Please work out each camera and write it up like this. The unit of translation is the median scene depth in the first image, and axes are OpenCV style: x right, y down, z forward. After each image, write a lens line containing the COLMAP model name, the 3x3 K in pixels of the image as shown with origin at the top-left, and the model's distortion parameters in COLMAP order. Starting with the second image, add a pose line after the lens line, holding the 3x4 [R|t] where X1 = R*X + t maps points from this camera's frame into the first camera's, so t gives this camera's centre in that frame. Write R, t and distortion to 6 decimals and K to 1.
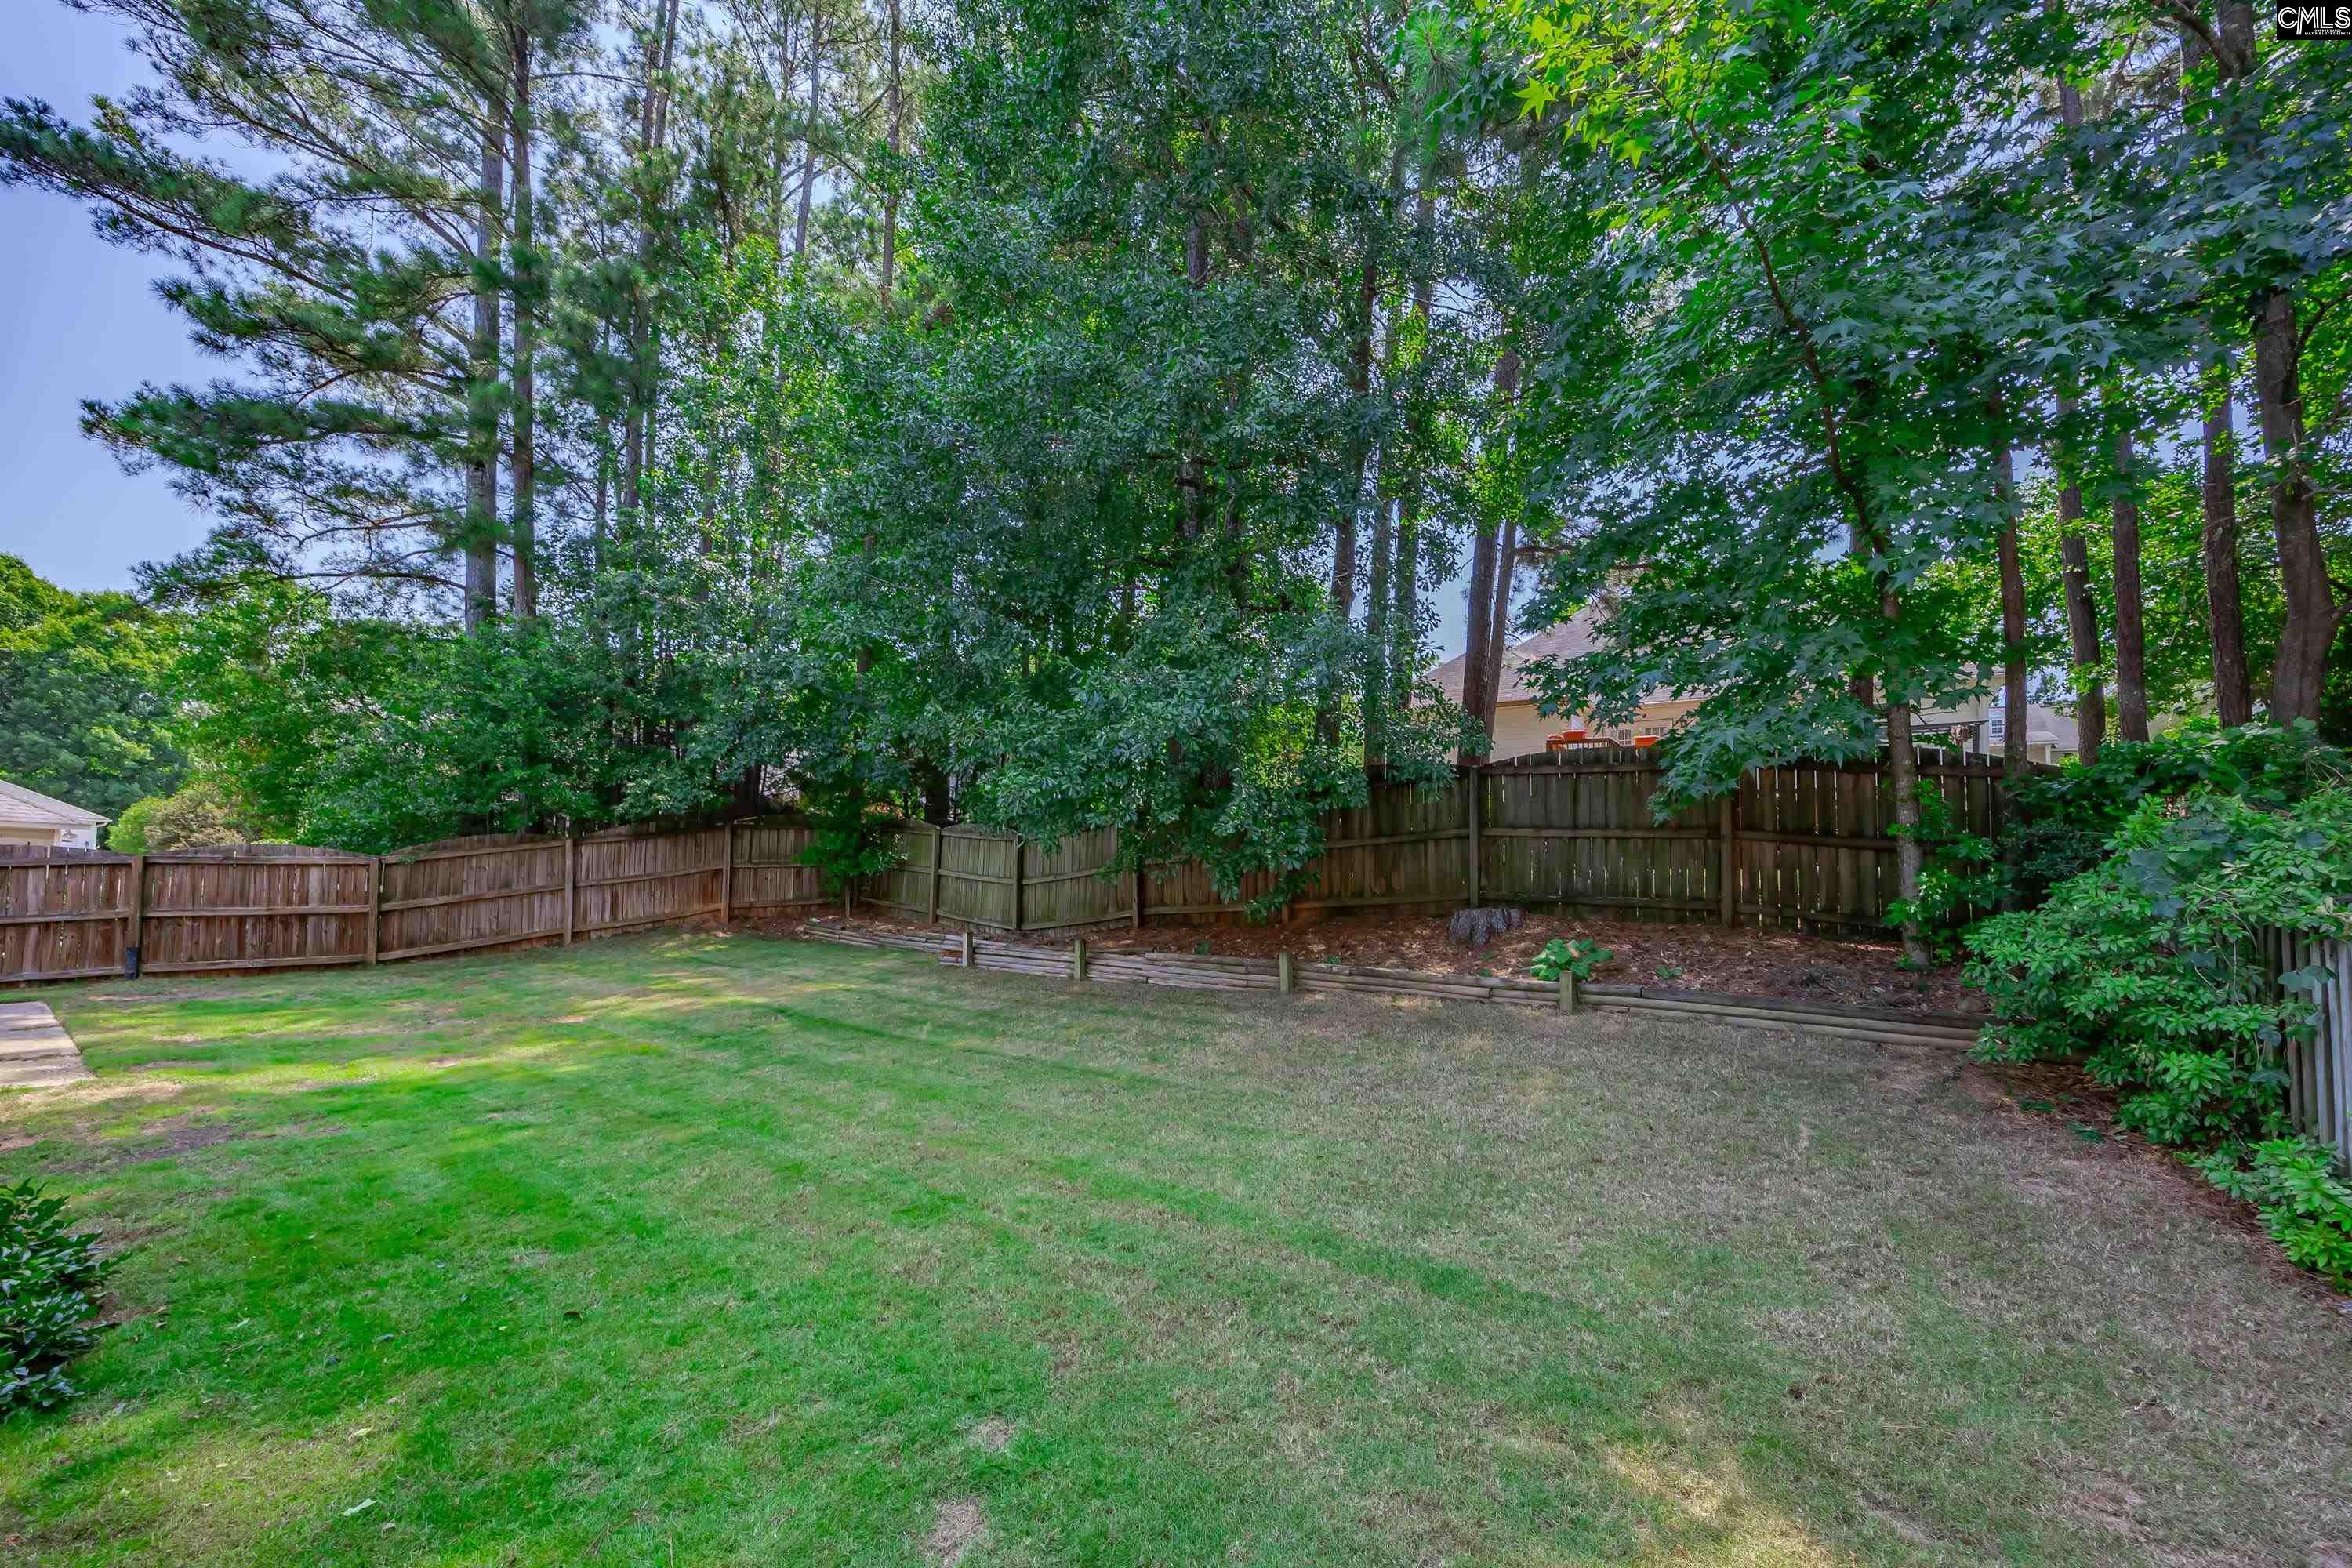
lens RADIAL K [[903.9, 0, 1176.0], [0, 903.9, 784.0], [0, 0, 1]] dist [-0.000100, 0.000138]
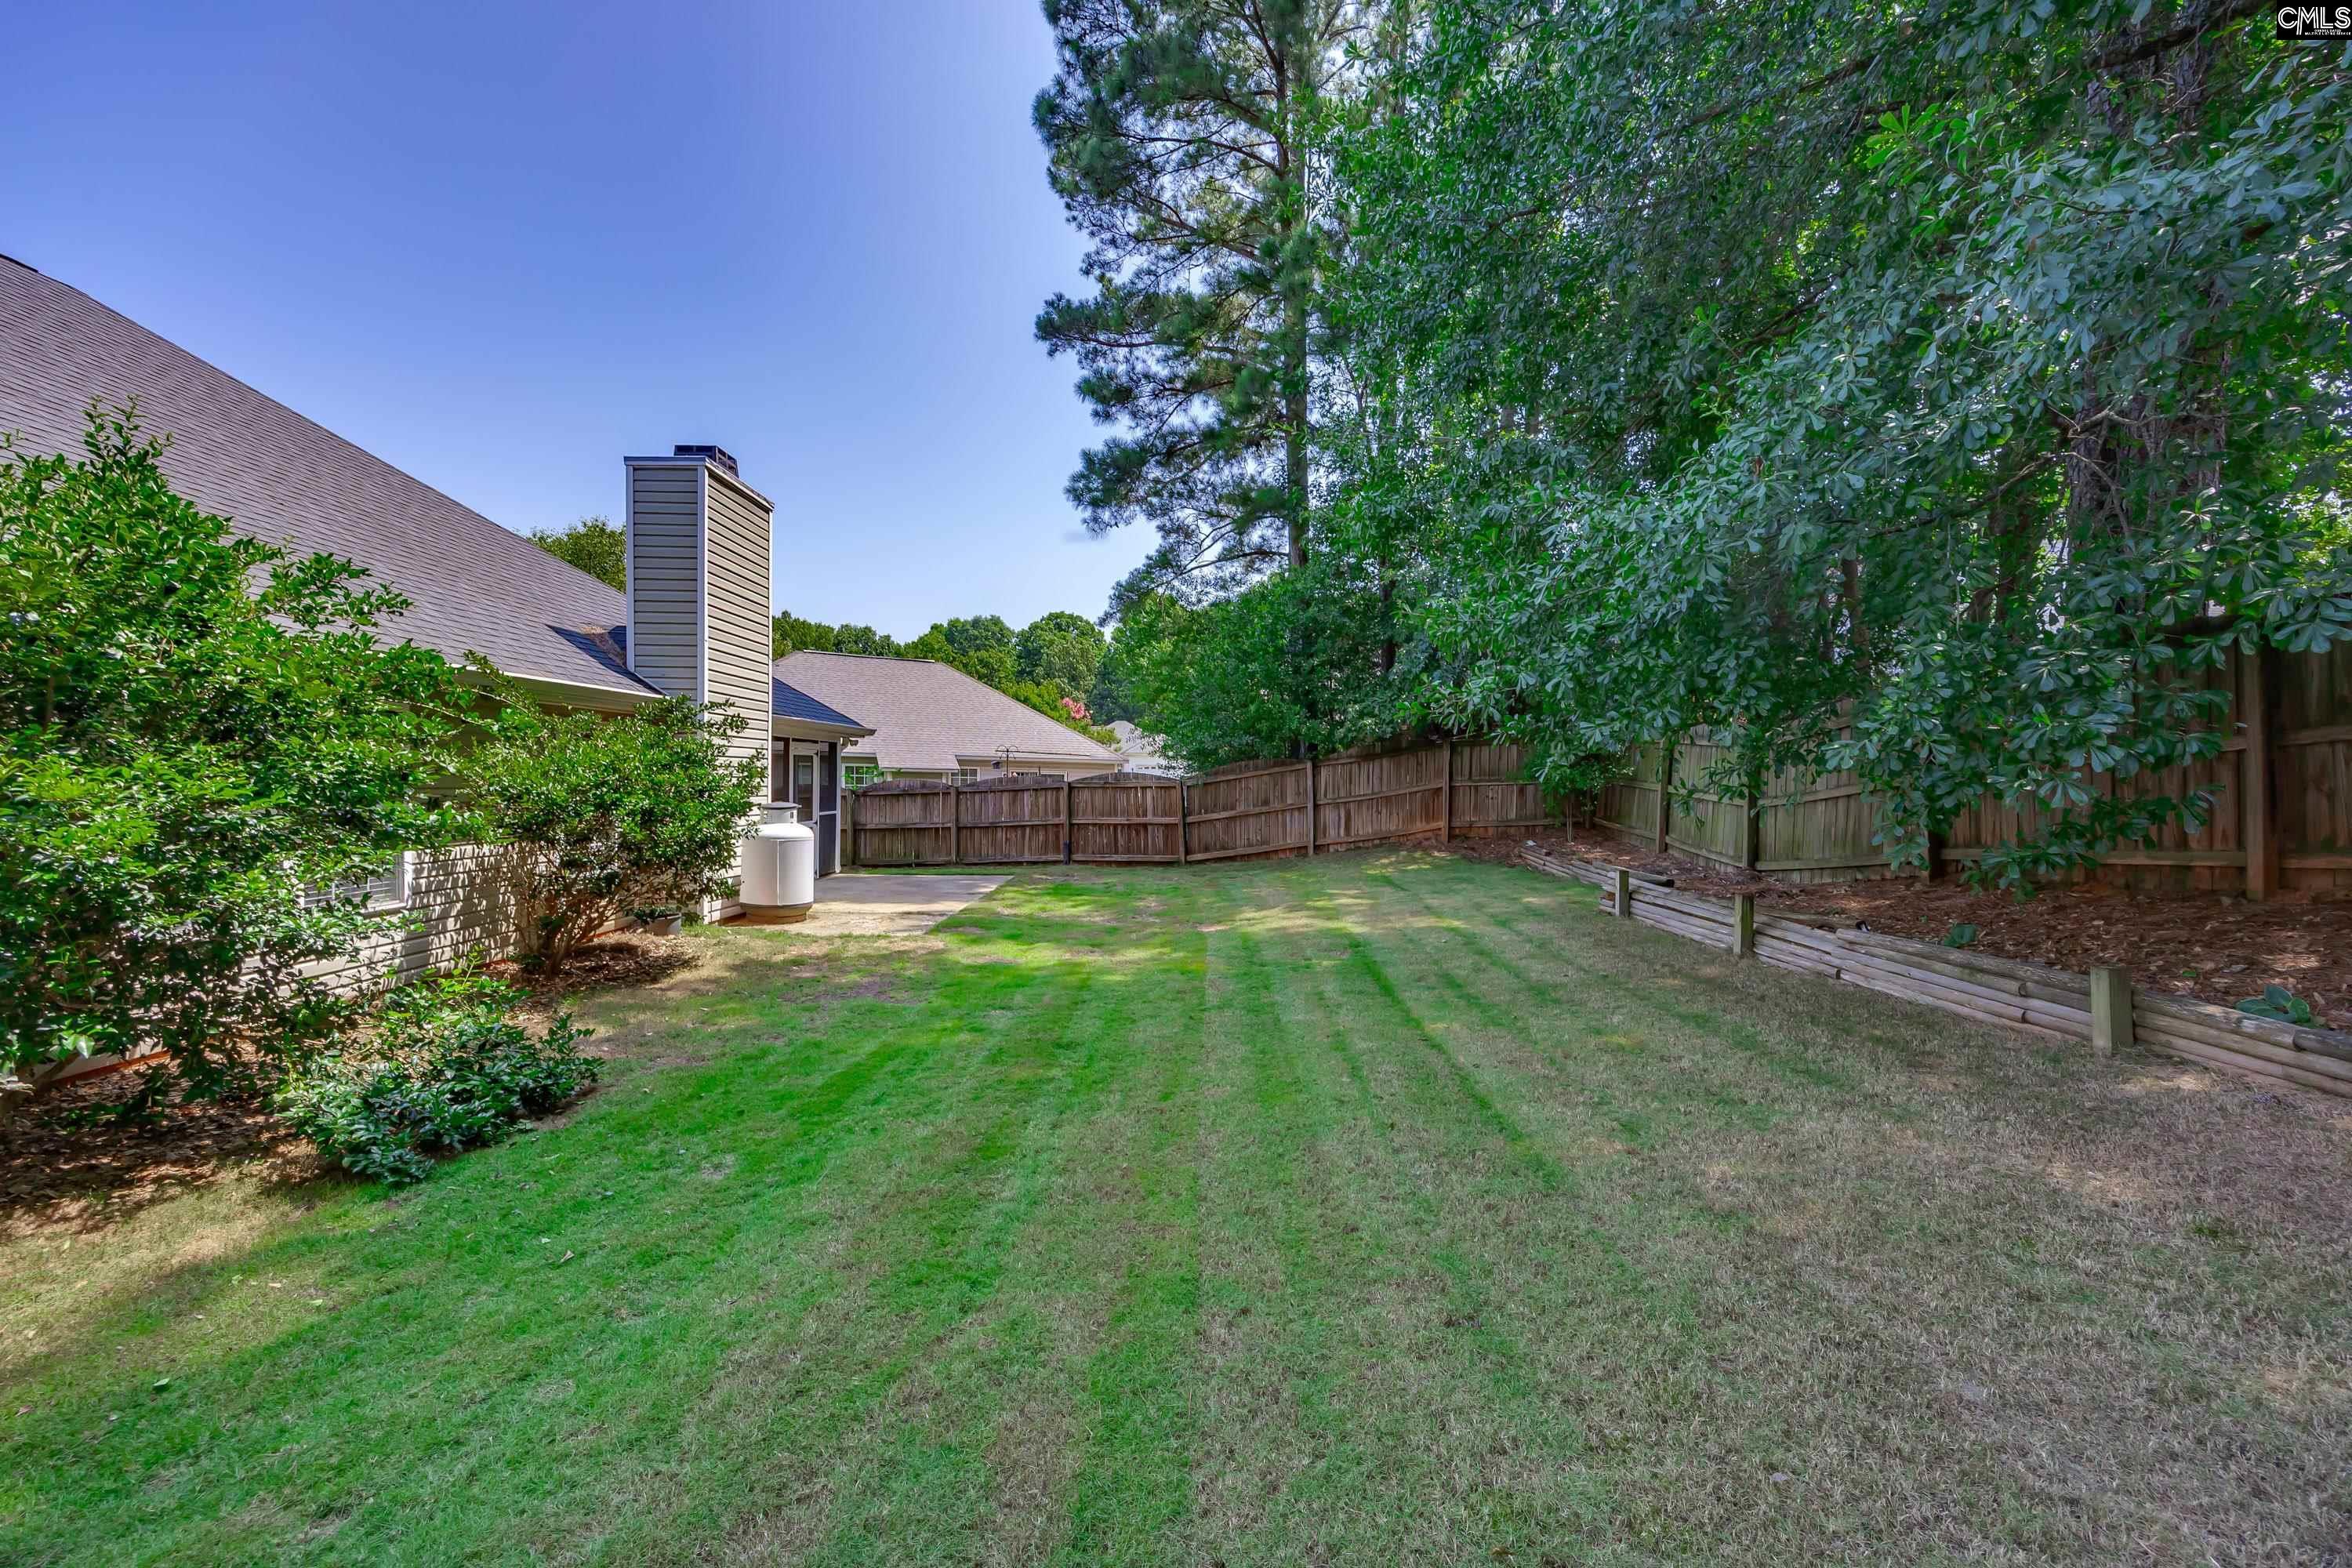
lens RADIAL K [[903.9, 0, 1176.0], [0, 903.9, 784.0], [0, 0, 1]] dist [-0.000100, 0.000138]
pose [[0.616985, -0.009826, -0.786913, 0.110960], [0.083556, 0.995088, 0.053087, 0.016835], [0.782527, -0.098505, 0.614776, 0.204311]]
